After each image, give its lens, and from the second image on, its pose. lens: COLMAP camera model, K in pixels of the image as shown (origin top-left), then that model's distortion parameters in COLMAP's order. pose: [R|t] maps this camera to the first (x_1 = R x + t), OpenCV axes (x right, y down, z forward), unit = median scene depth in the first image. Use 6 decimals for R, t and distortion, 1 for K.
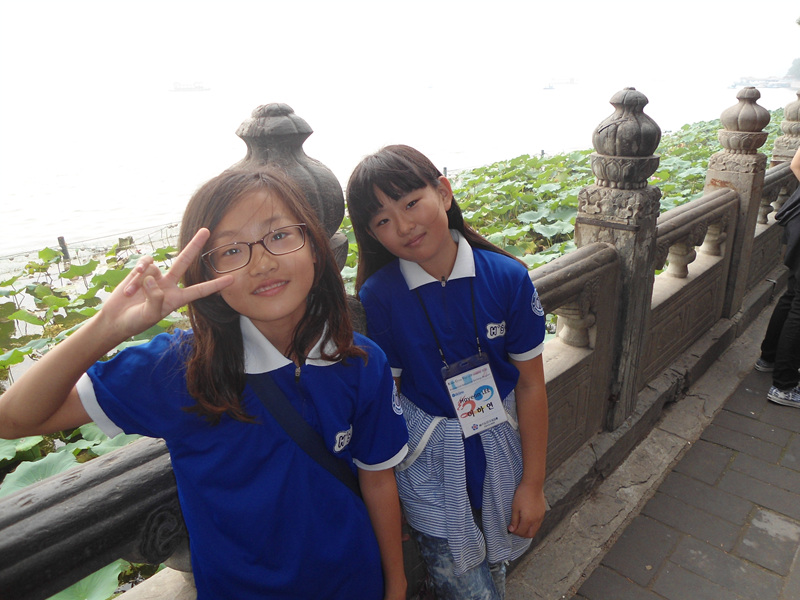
lens RADIAL K [[584.8, 0, 389.1], [0, 584.8, 259.3], [0, 0, 1]] dist [-0.049581, 0.002997]
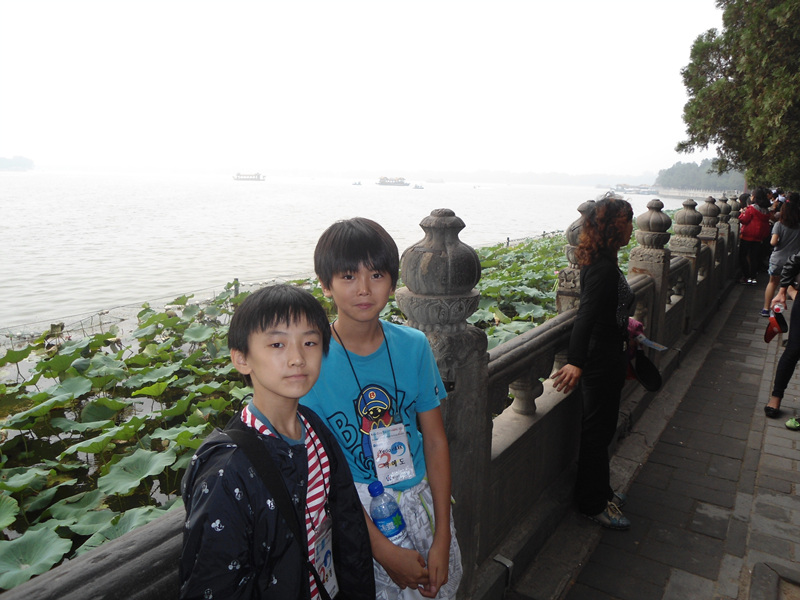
lens RADIAL K [[584.8, 0, 389.1], [0, 584.8, 259.3], [0, 0, 1]] dist [-0.049581, 0.002997]
pose [[0.986363, 0.017668, 0.163636, -0.210636], [0.008698, 0.987236, -0.159023, 0.049439], [-0.164357, 0.158278, 0.973619, -0.203418]]
